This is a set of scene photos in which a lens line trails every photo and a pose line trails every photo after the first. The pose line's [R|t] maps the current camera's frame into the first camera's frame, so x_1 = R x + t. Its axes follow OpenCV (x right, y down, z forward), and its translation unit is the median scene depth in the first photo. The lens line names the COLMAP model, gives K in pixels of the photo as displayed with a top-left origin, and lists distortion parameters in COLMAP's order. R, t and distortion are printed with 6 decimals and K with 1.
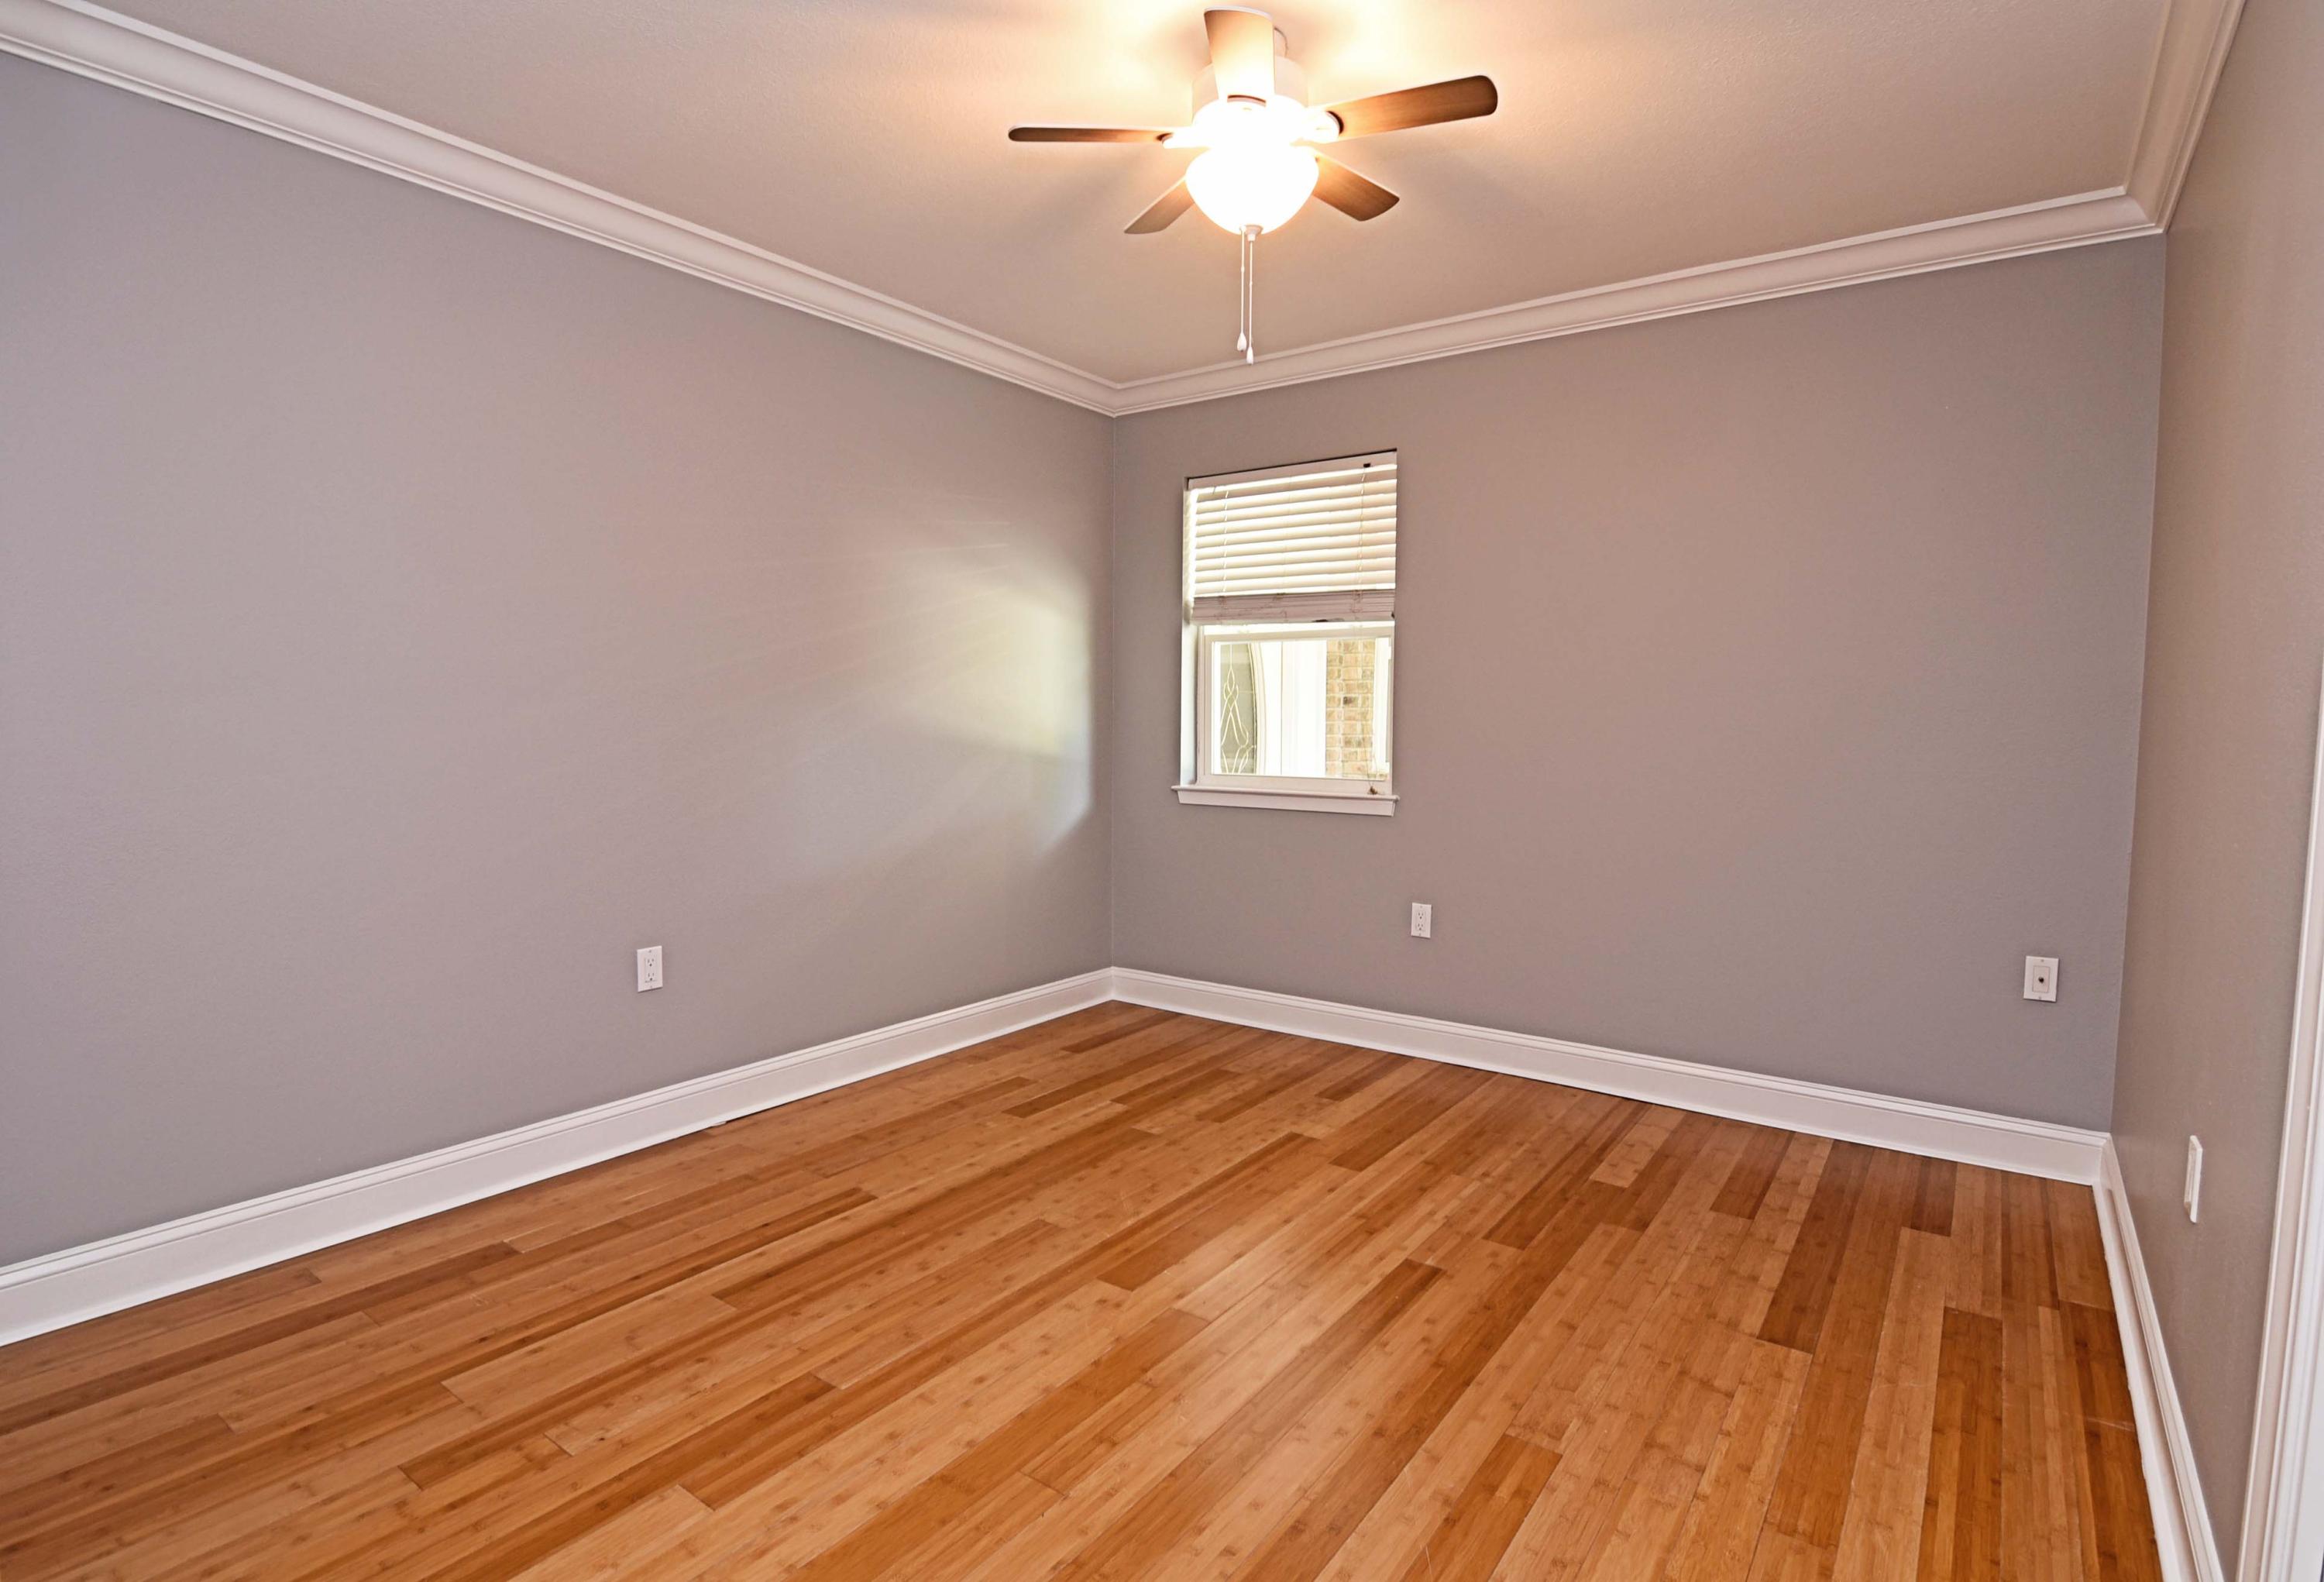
lens RADIAL K [[1147.0, 0, 1162.0], [0, 1147.0, 791.0], [0, 0, 1]] dist [-0.025428, 0.000018]
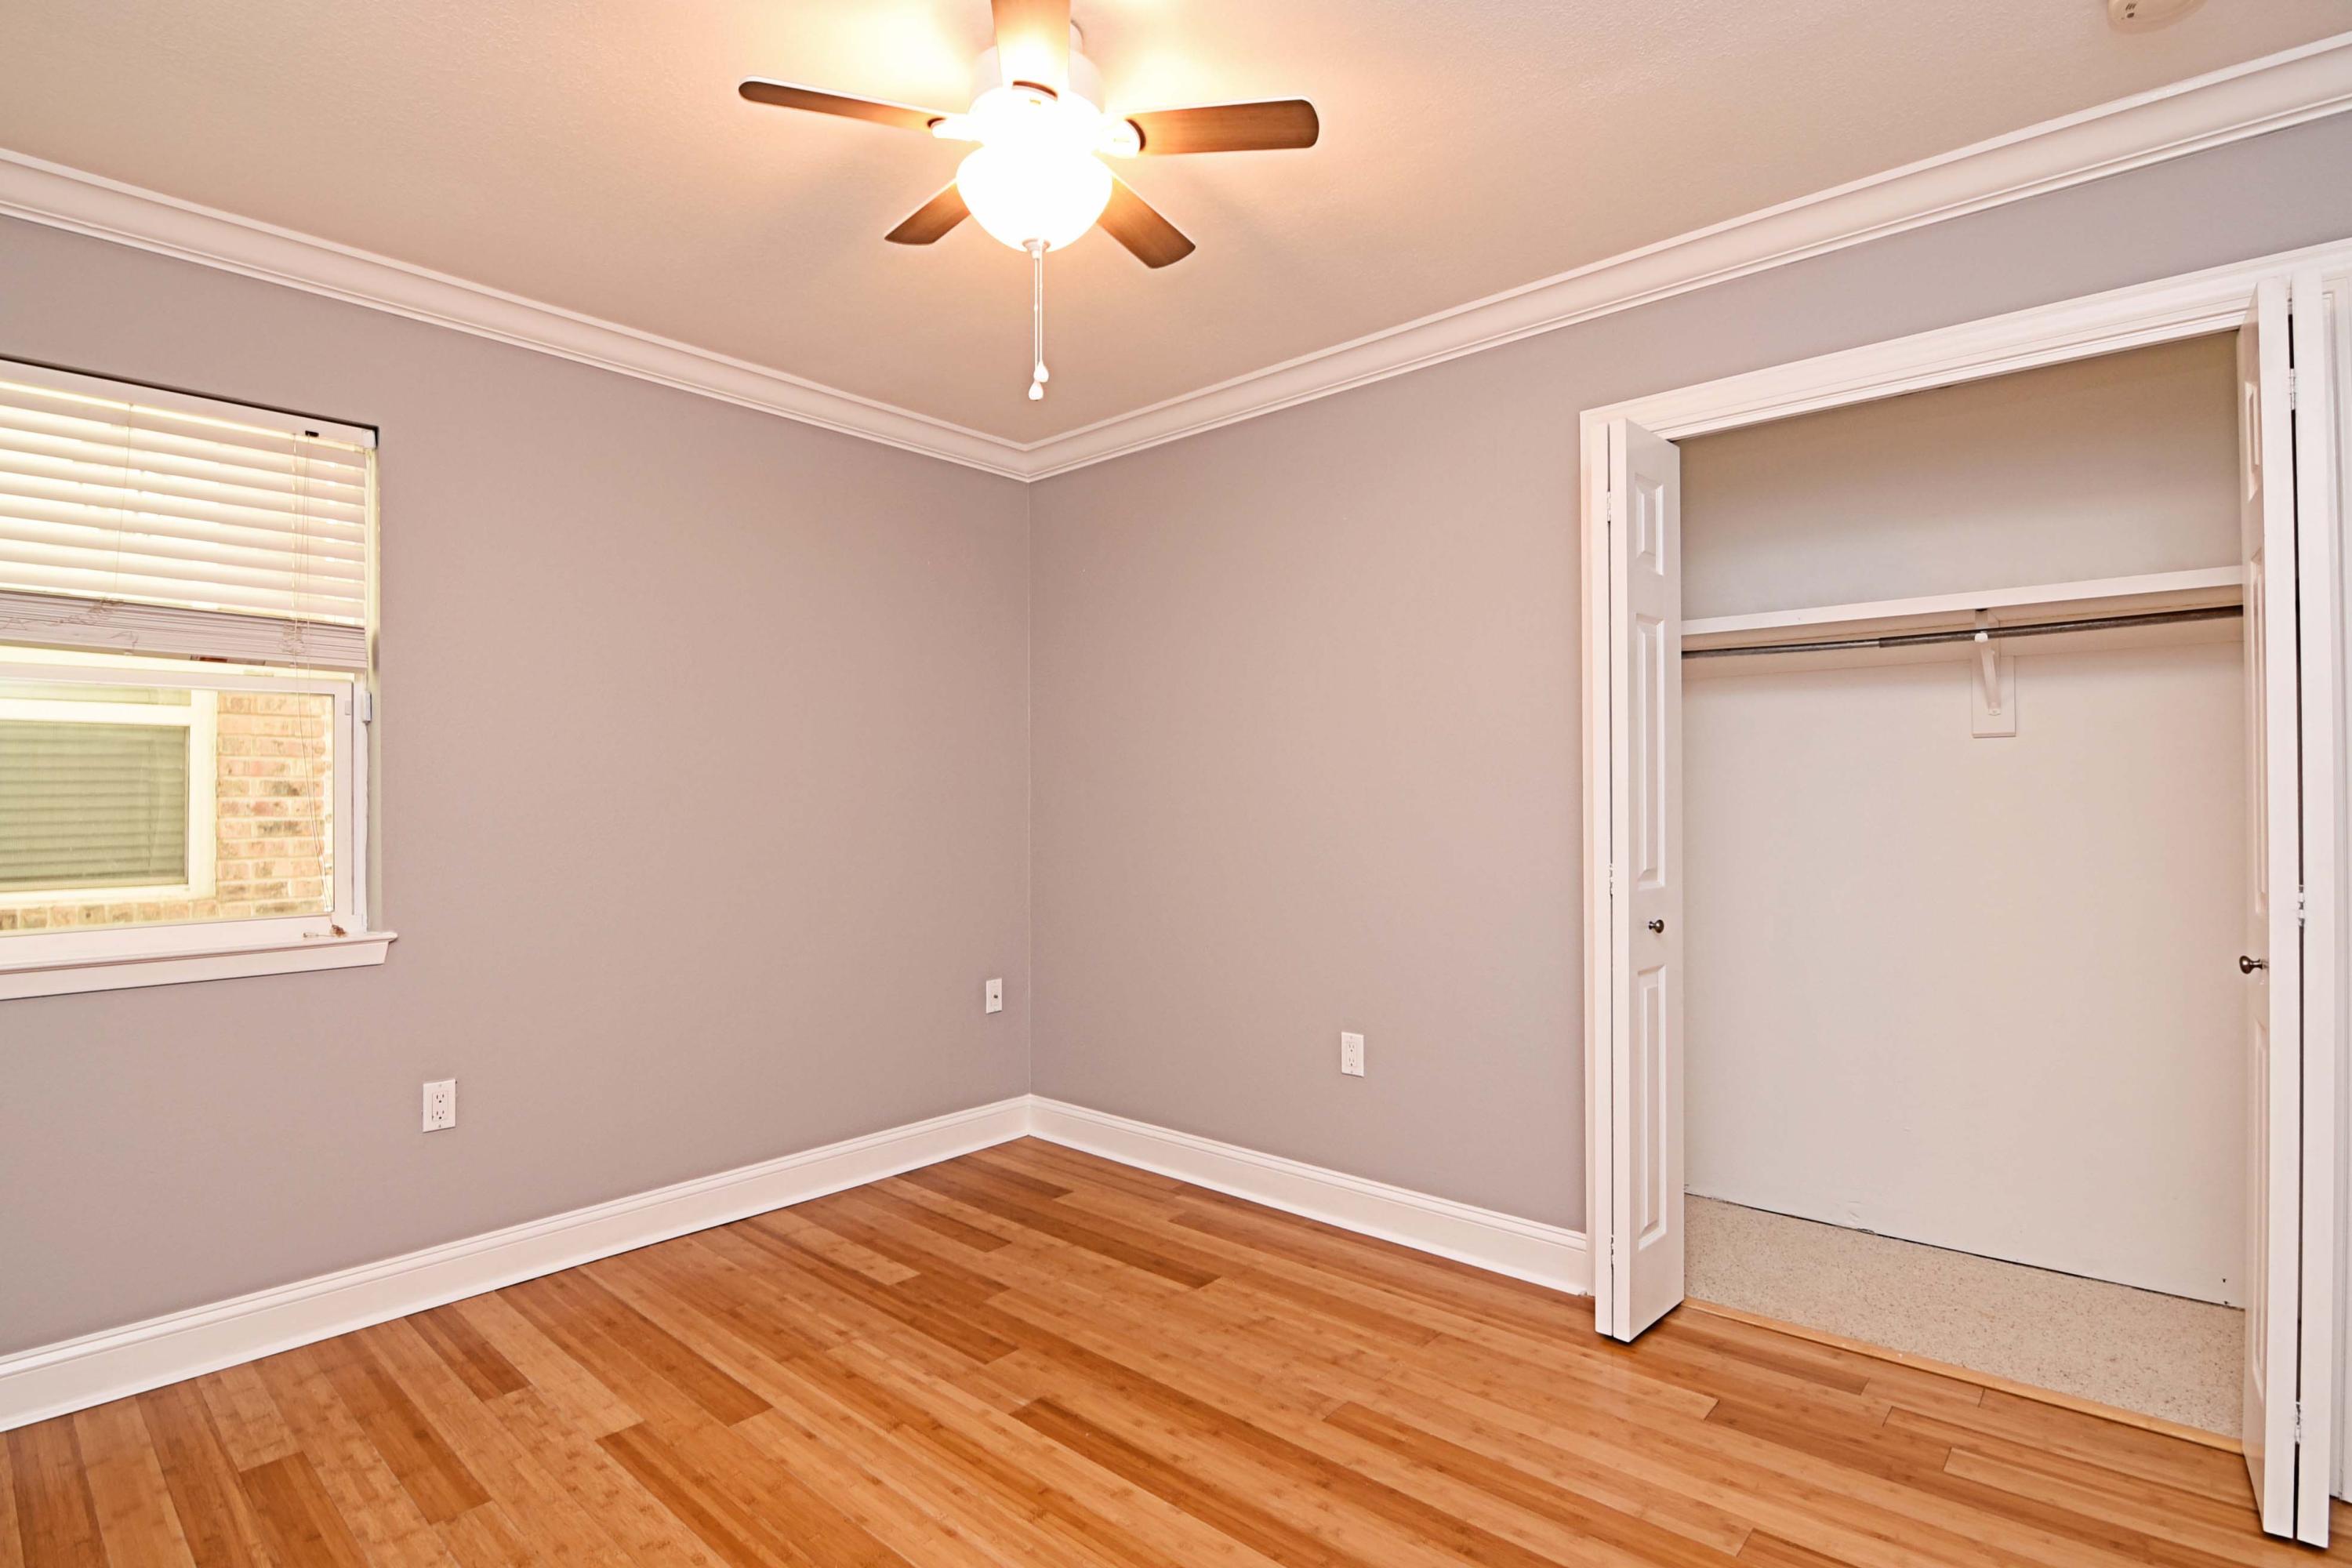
lens RADIAL K [[1139.2, 0, 1176.0], [0, 1139.2, 784.0], [0, 0, 1]] dist [-0.002643, -0.012890]
pose [[0.097030, 0.004466, 0.995271, -0.563225], [0.074598, 0.997144, -0.011747, -0.054654], [-0.992482, 0.075385, 0.096420, 0.630821]]
